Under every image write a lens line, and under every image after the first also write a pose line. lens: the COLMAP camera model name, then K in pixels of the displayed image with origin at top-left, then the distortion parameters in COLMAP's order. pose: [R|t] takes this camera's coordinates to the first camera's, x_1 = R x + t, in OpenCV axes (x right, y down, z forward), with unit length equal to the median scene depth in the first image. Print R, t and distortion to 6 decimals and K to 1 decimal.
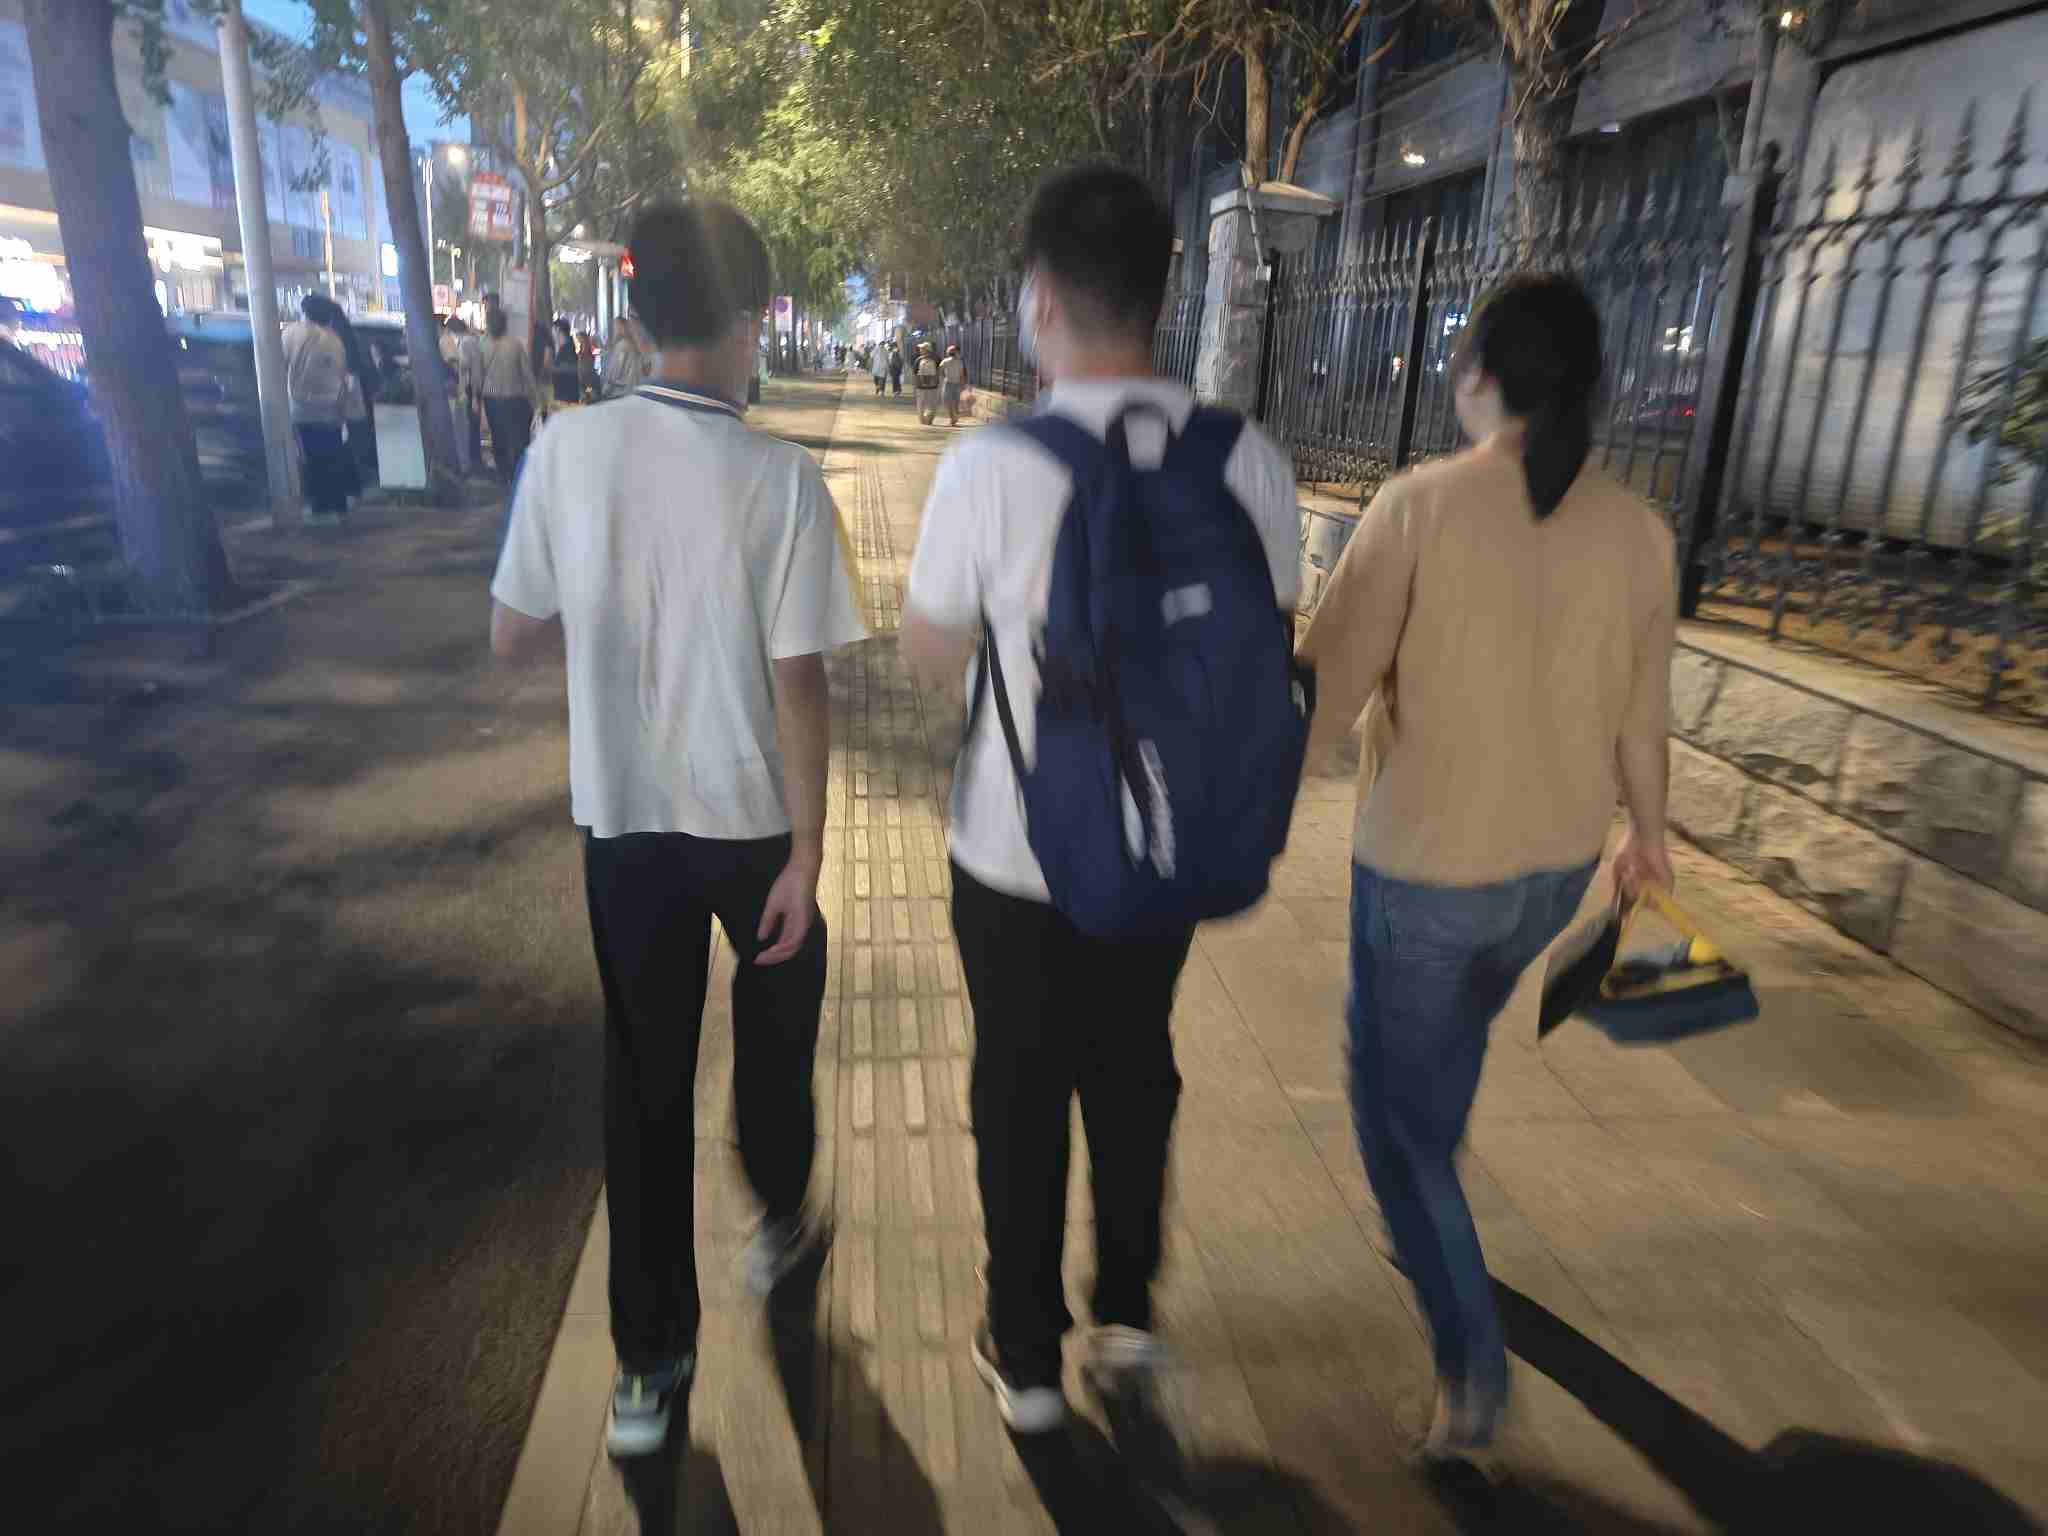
lens RADIAL K [[1396.6, 0, 1024.0], [0, 1396.6, 768.0], [0, 0, 1]] dist [-0.008421, -0.004832]
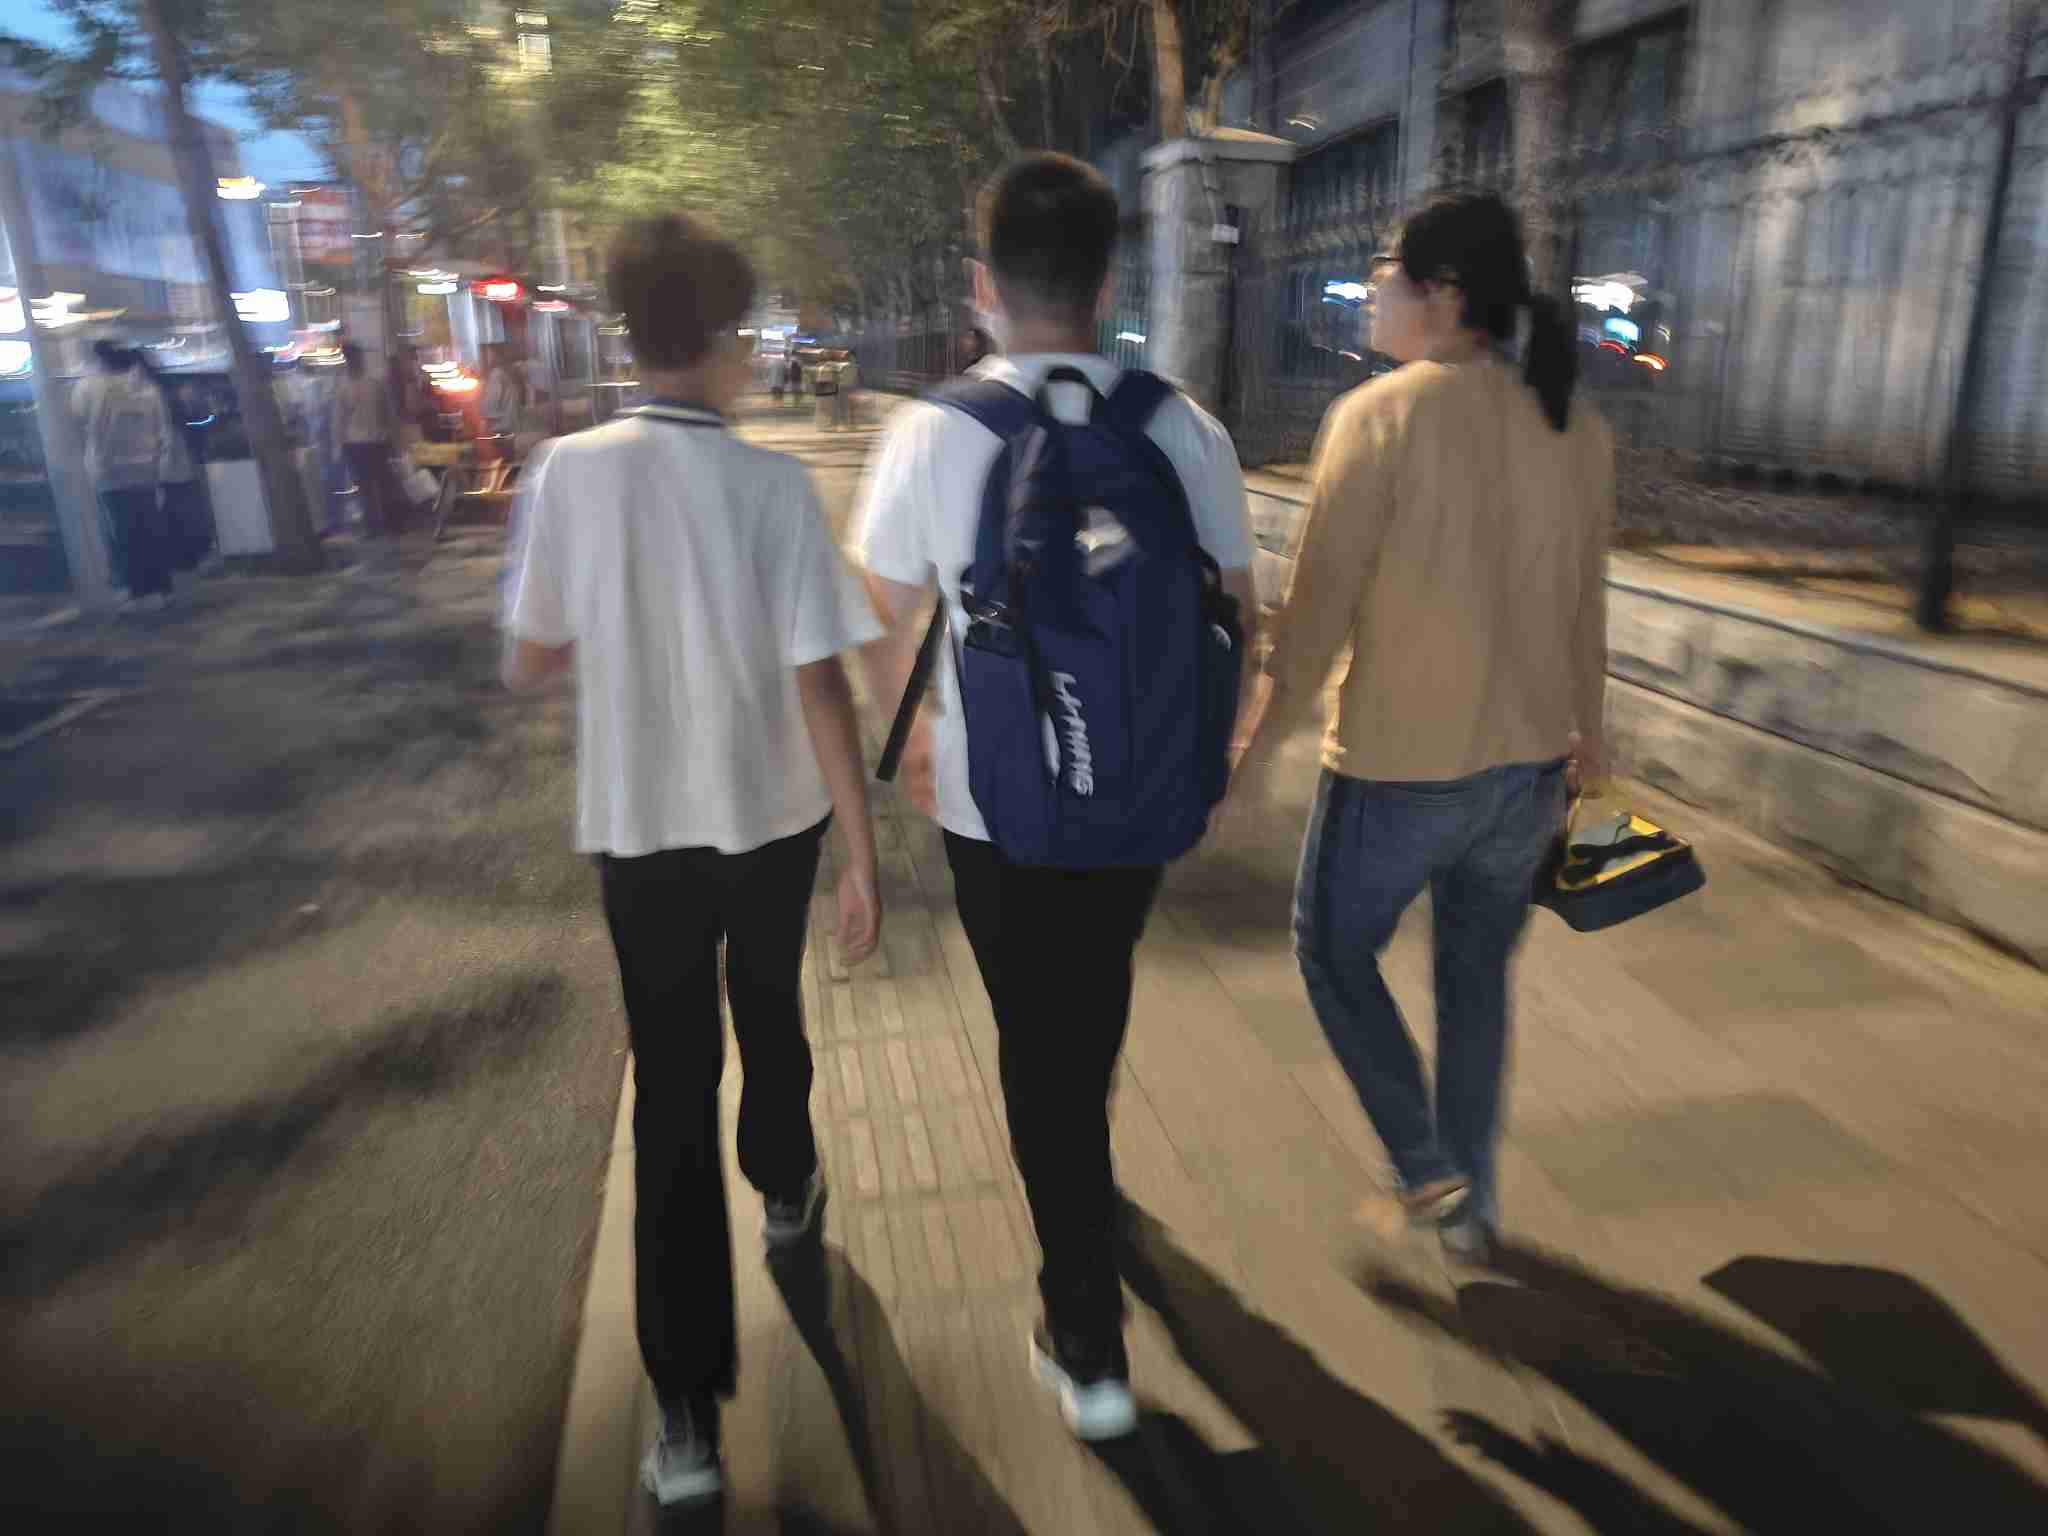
lens RADIAL K [[1412.3, 0, 1012.4], [0, 1412.3, 761.8], [0, 0, 1]] dist [0.001515, 0.006080]
pose [[0.995314, -0.087392, 0.041386, -0.020476], [0.087586, 0.996153, -0.002908, -0.032857], [-0.040972, 0.006519, 0.999139, 0.117066]]
